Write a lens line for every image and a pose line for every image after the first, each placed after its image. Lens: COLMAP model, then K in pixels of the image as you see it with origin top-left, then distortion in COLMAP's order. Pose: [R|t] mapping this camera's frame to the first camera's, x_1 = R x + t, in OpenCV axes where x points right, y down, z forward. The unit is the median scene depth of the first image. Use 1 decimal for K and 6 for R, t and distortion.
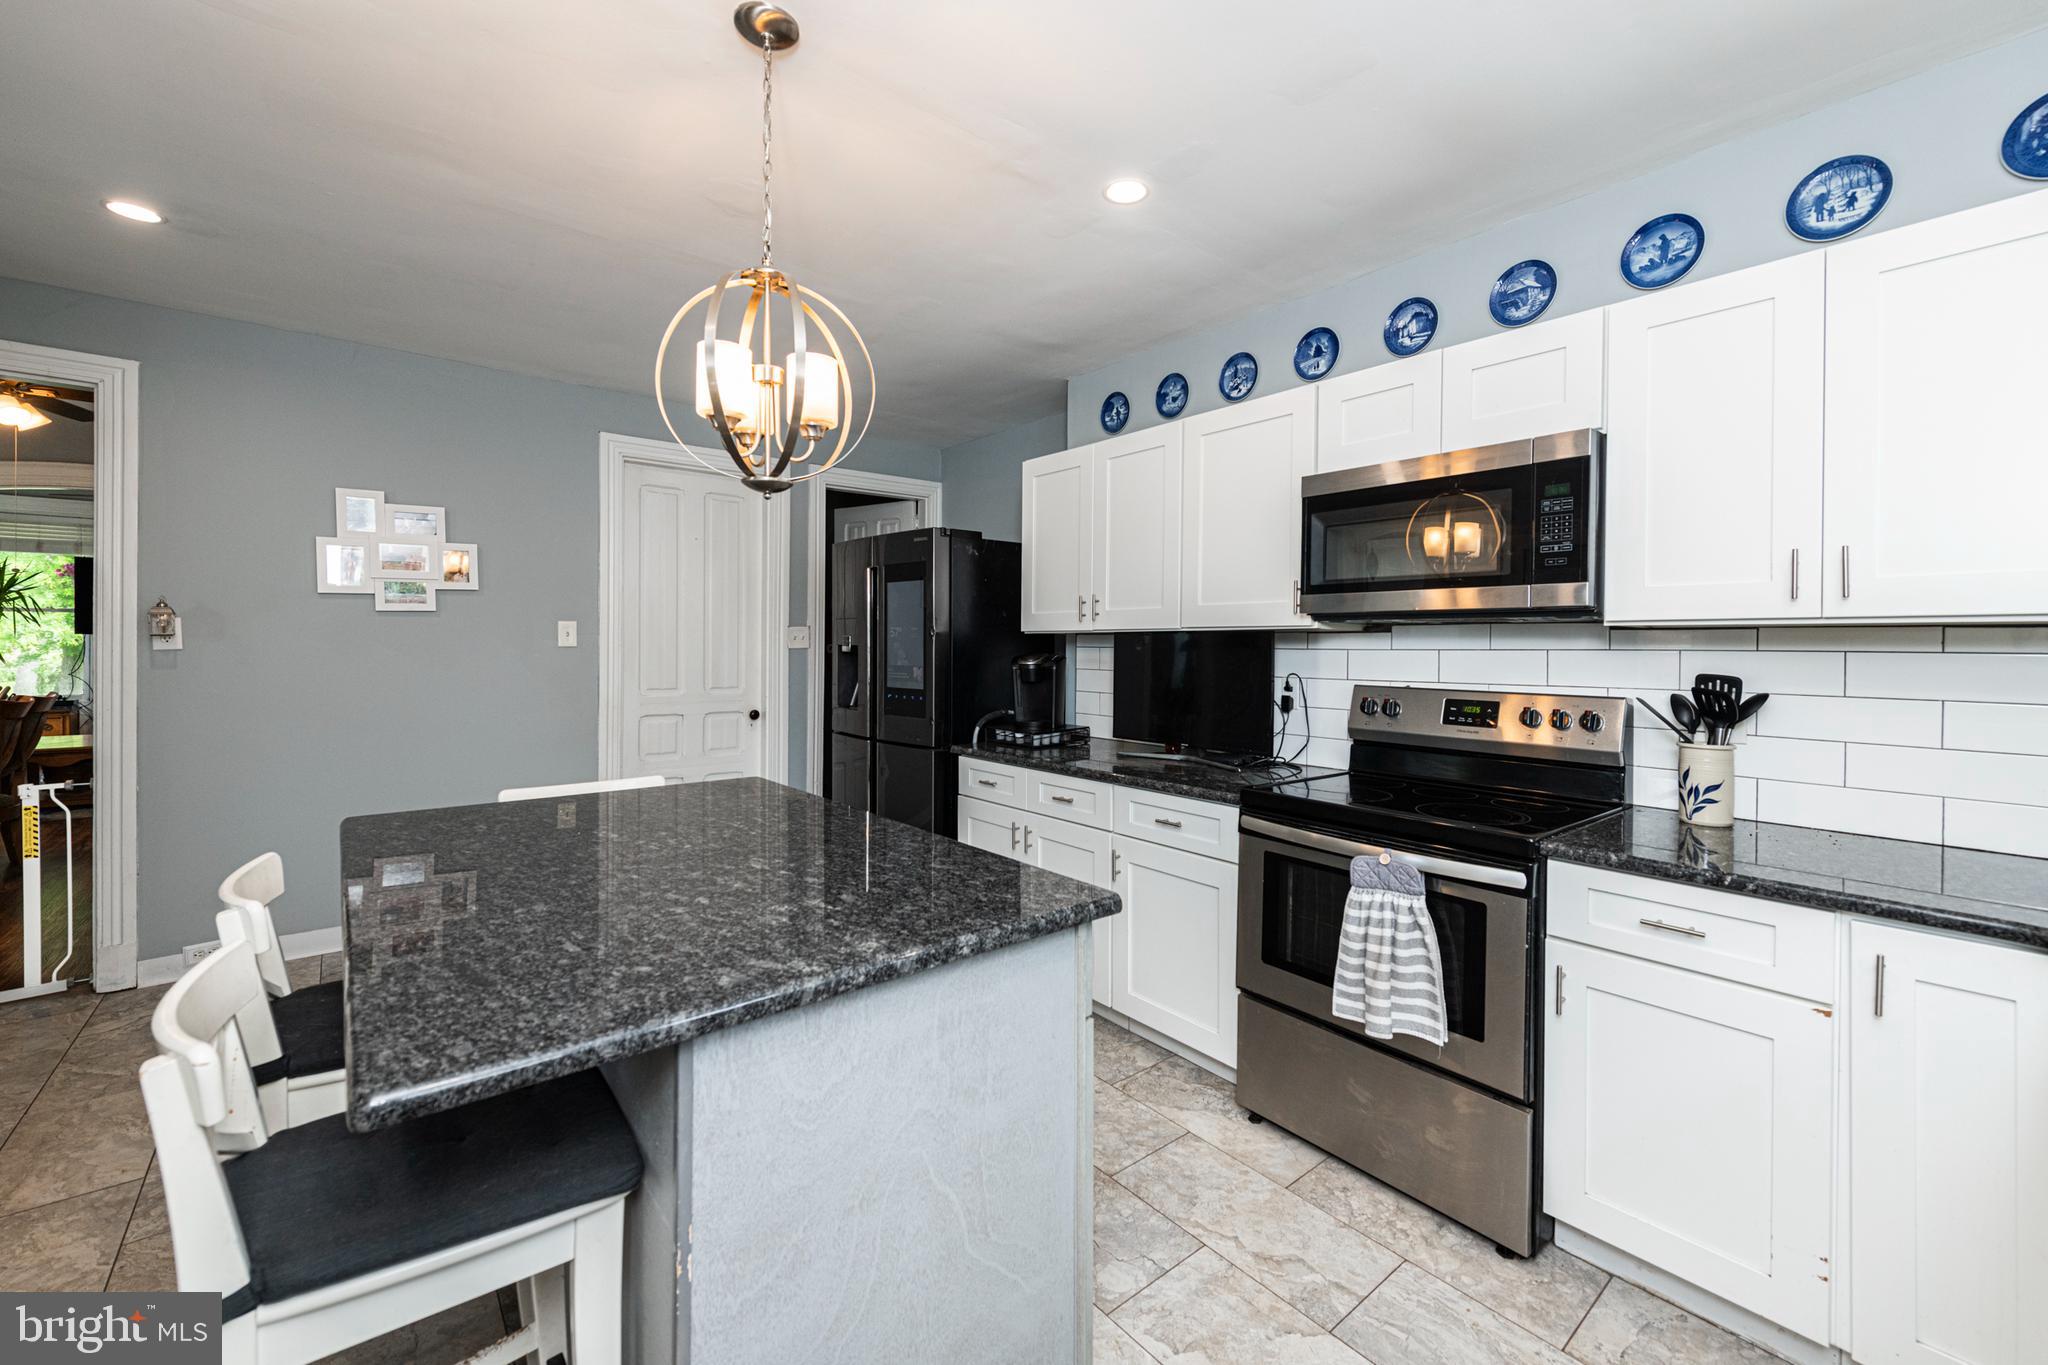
lens RADIAL K [[827.6, 0, 1050.8], [0, 827.6, 647.5], [0, 0, 1]] dist [0.001846, -0.000100]
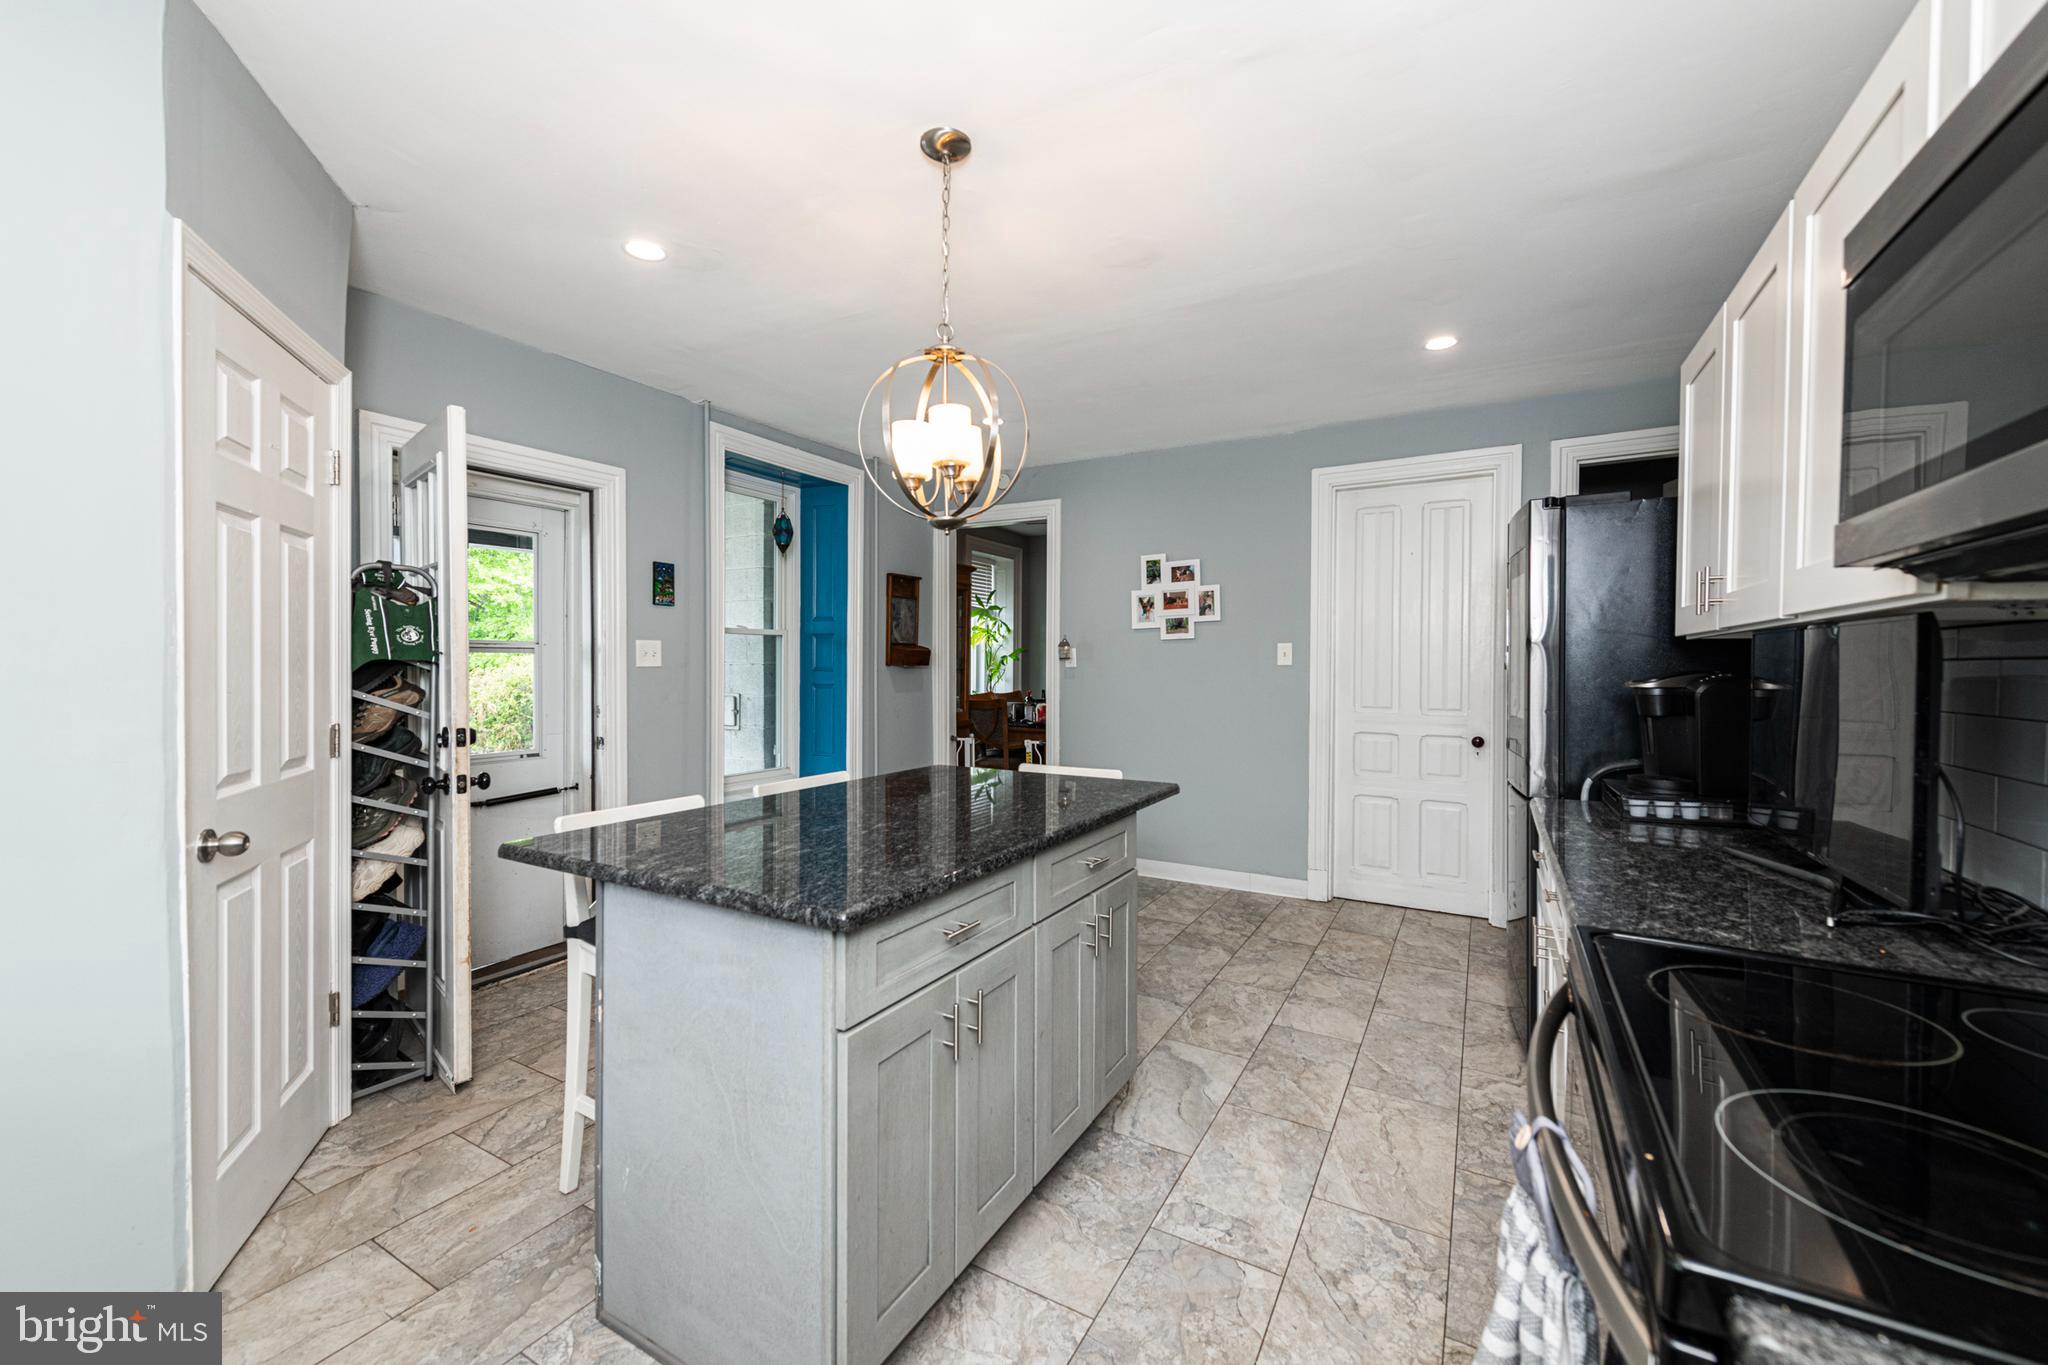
lens RADIAL K [[801.2, 0, 1035.9], [0, 801.2, 670.4], [0, 0, 1]] dist [0.001636, -0.000040]
pose [[0.345216, 0.002170, -0.938521, 0.572485], [-0.005896, 0.999983, 0.000143, 0.013465], [0.938505, 0.005484, 0.345223, 0.508403]]
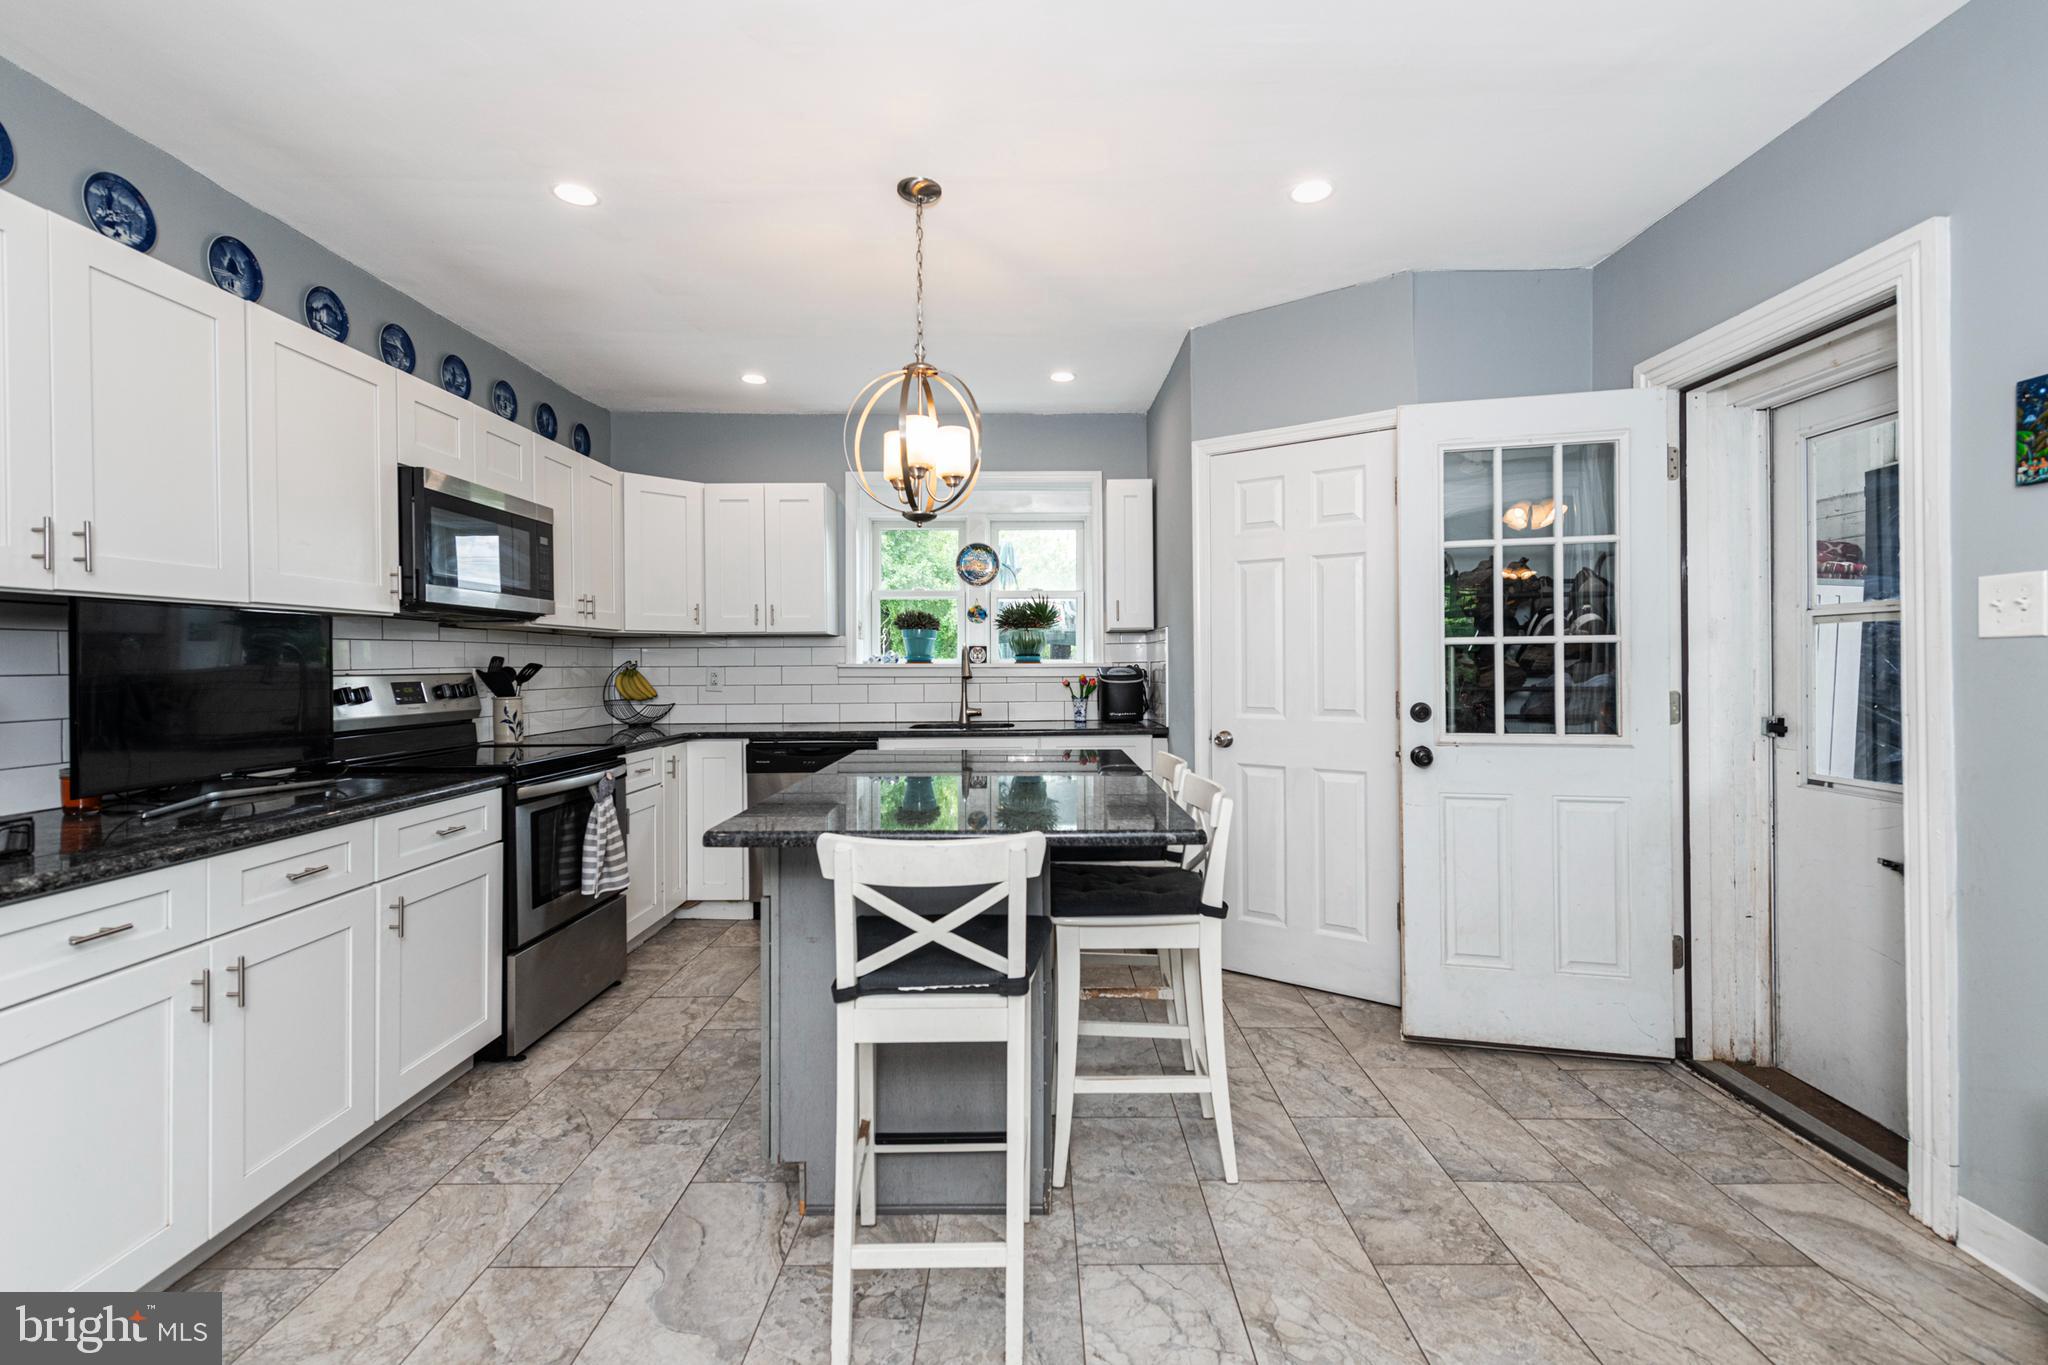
lens RADIAL K [[902.6, 0, 1023.7], [0, 902.6, 656.3], [0, 0, 1]] dist [0.000087, -0.000094]
pose [[-0.756650, -0.001461, 0.653819, -1.035916], [0.000857, 0.999994, 0.003227, 0.023997], [-0.653820, 0.003002, -0.756644, 1.439724]]
